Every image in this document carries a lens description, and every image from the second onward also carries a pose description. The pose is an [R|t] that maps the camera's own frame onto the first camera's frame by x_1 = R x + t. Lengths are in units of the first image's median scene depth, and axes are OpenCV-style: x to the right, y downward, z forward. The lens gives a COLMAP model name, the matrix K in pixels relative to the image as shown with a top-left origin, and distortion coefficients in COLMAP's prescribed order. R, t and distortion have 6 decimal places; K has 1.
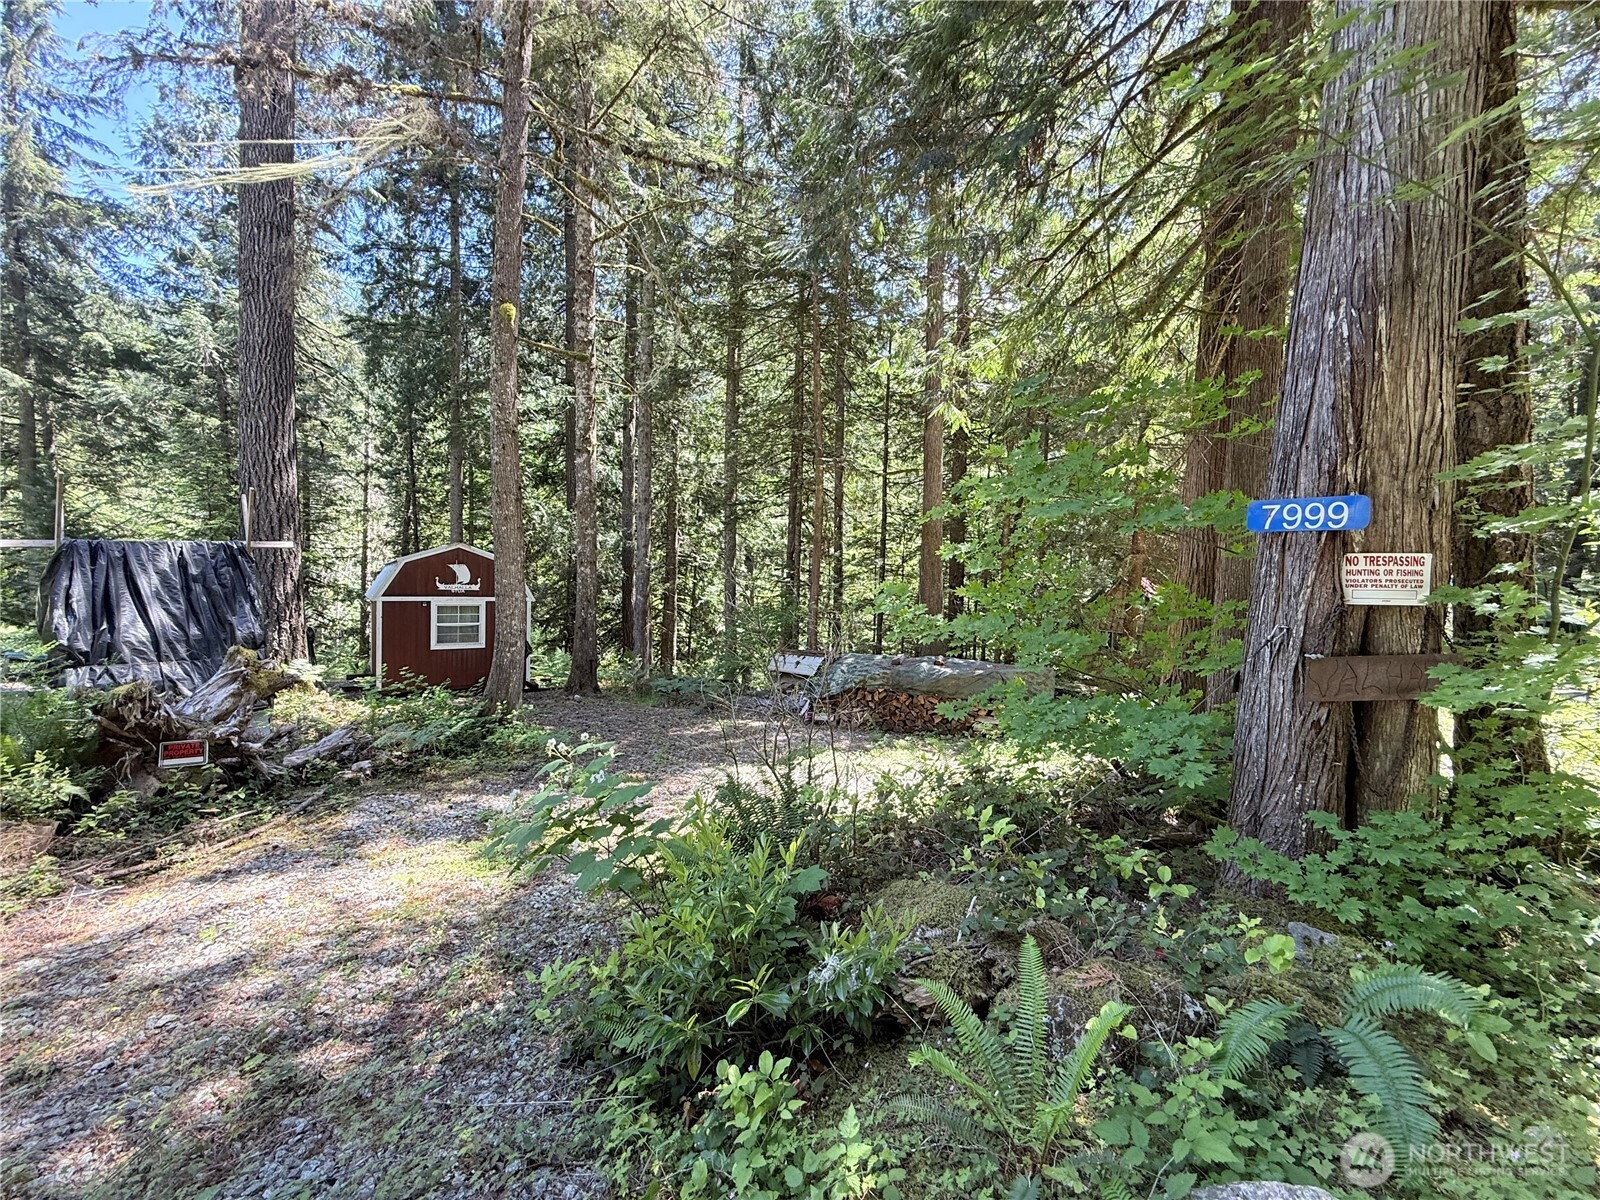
lens RADIAL K [[637.5, 0, 797.9], [0, 637.5, 594.7], [0, 0, 1]] dist [-0.003542, 0.001242]
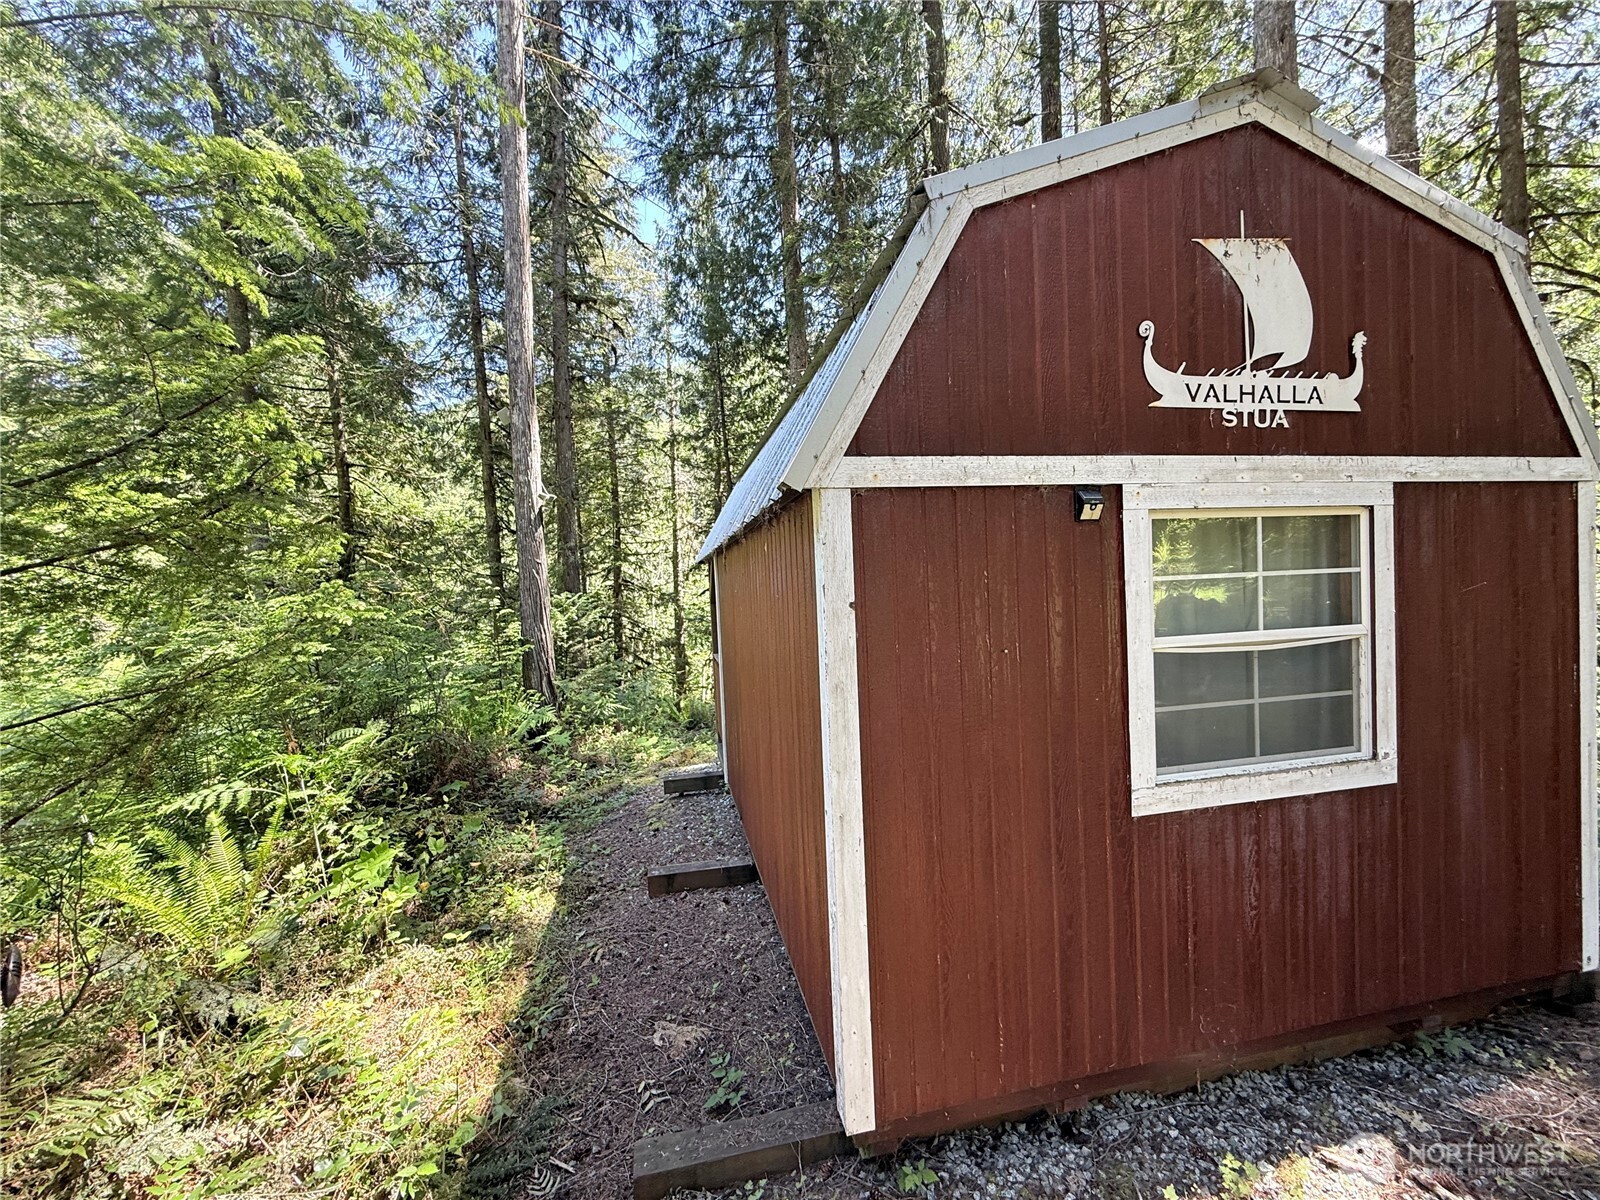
lens RADIAL K [[637.5, 0, 800.5], [0, 637.5, 608.0], [0, 0, 1]] dist [-0.003542, 0.001242]
pose [[0.919171, -0.040504, -0.391770, -0.575593], [0.048994, 0.998731, 0.011695, 0.032110], [0.390799, -0.029944, 0.919989, 0.818653]]
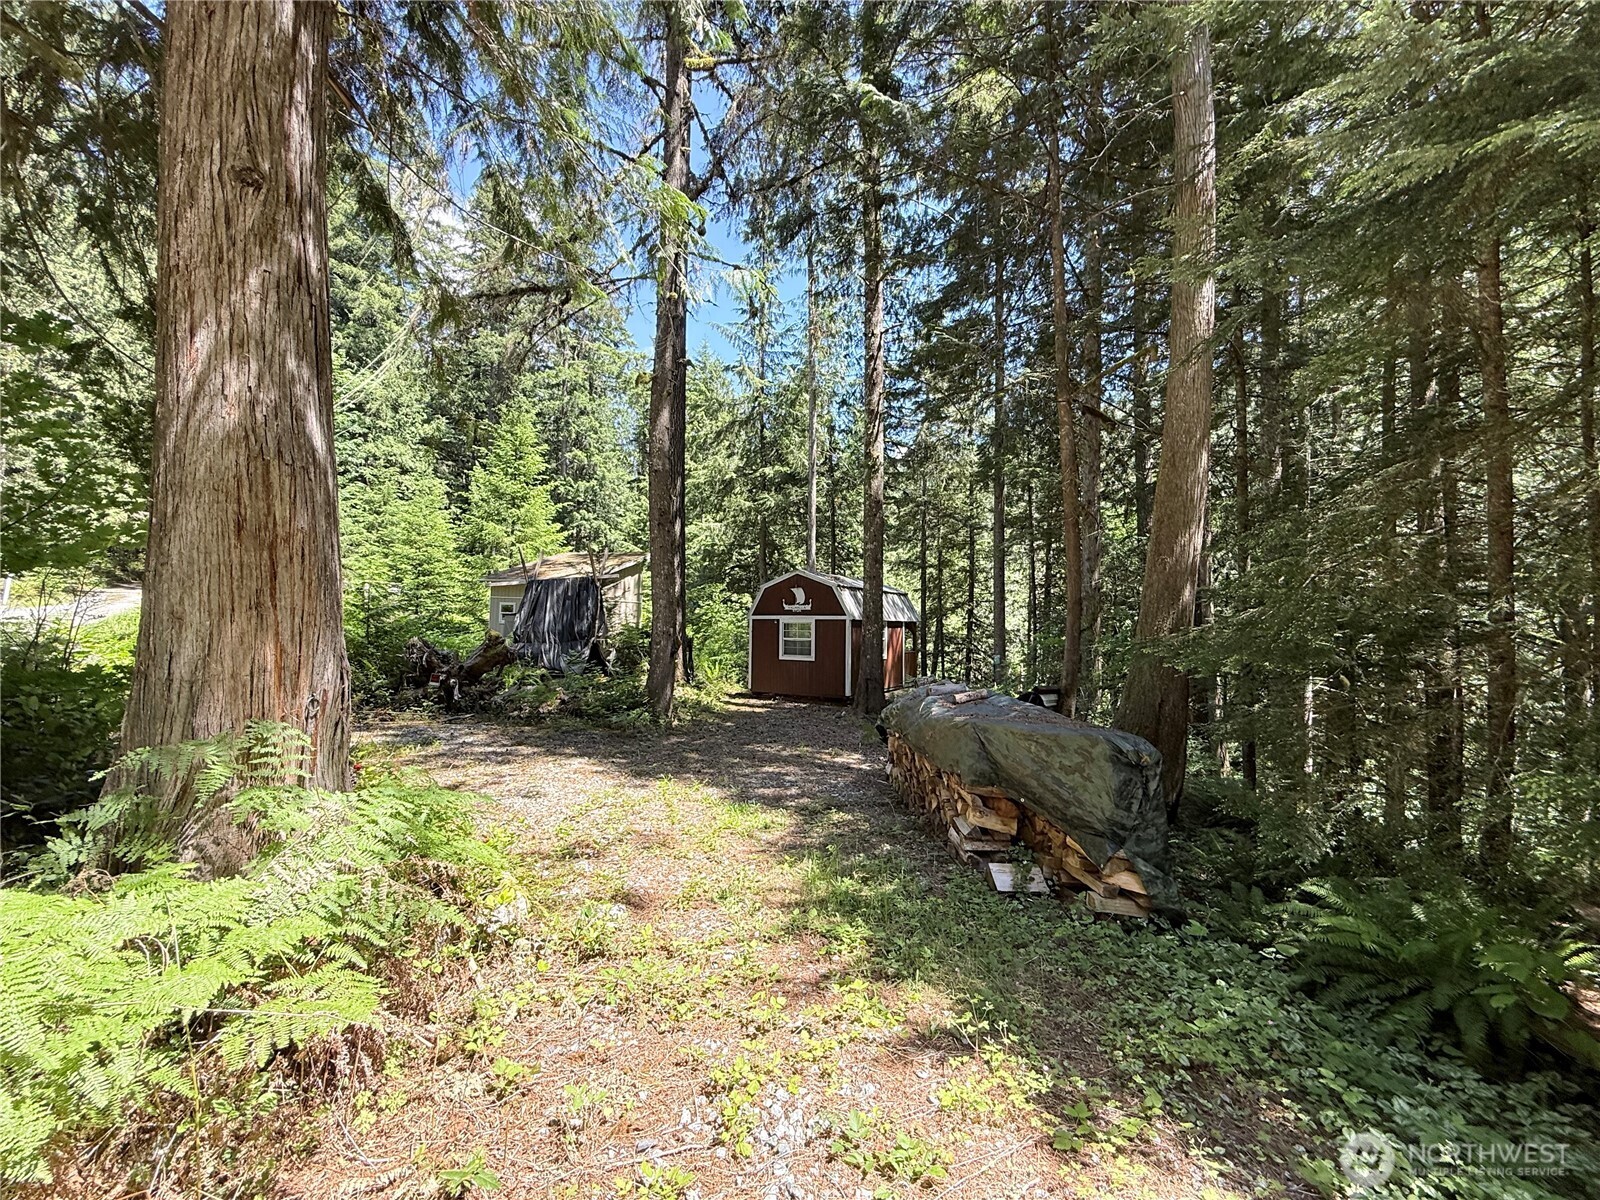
lens RADIAL K [[637.5, 0, 800.7], [0, 637.5, 600.2], [0, 0, 1]] dist [-0.003542, 0.001242]
pose [[0.399048, -0.047469, -0.915701, 0.546204], [-0.016930, 0.998107, -0.059119, 0.044219], [0.916774, 0.039094, 0.397489, 0.539128]]
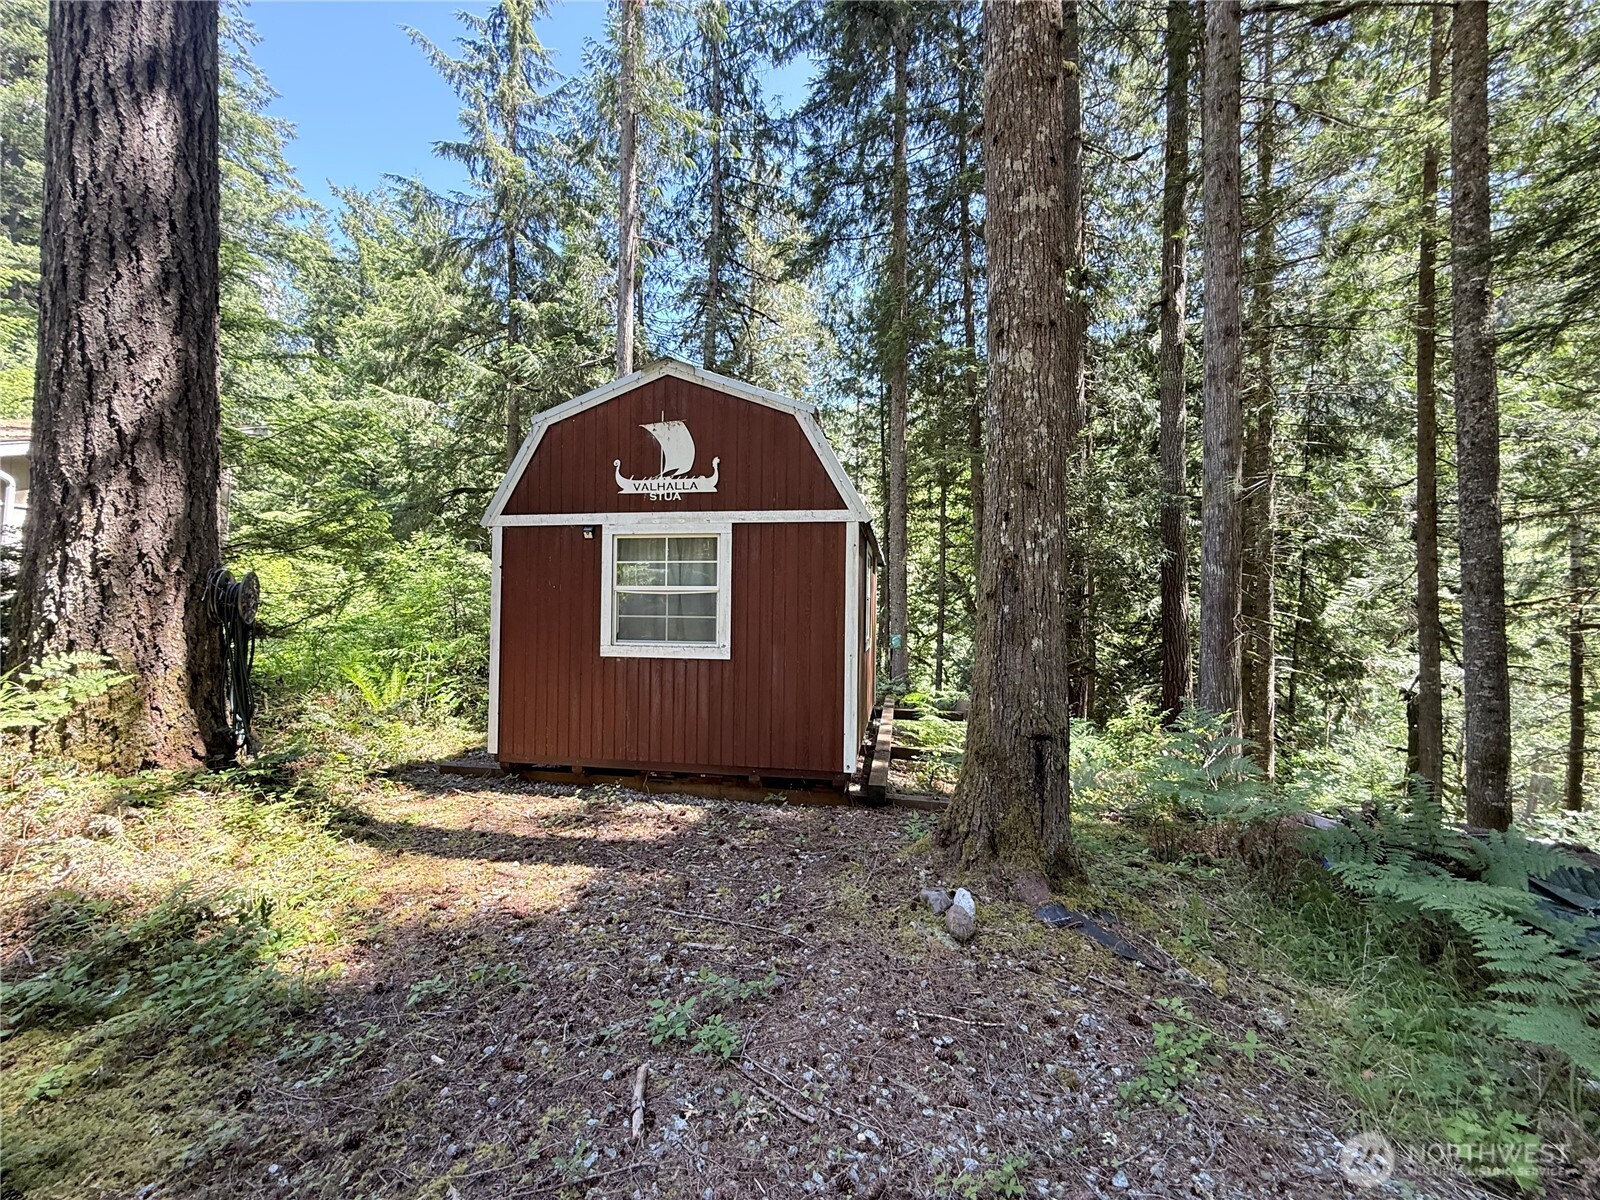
lens RADIAL K [[637.5, 0, 811.5], [0, 637.5, 606.4], [0, 0, 1]] dist [-0.003542, 0.001242]
pose [[0.717550, -0.009465, -0.696442, -0.225219], [-0.008994, 0.999698, -0.022853, 0.063685], [0.696449, 0.022662, 0.717249, 0.801844]]
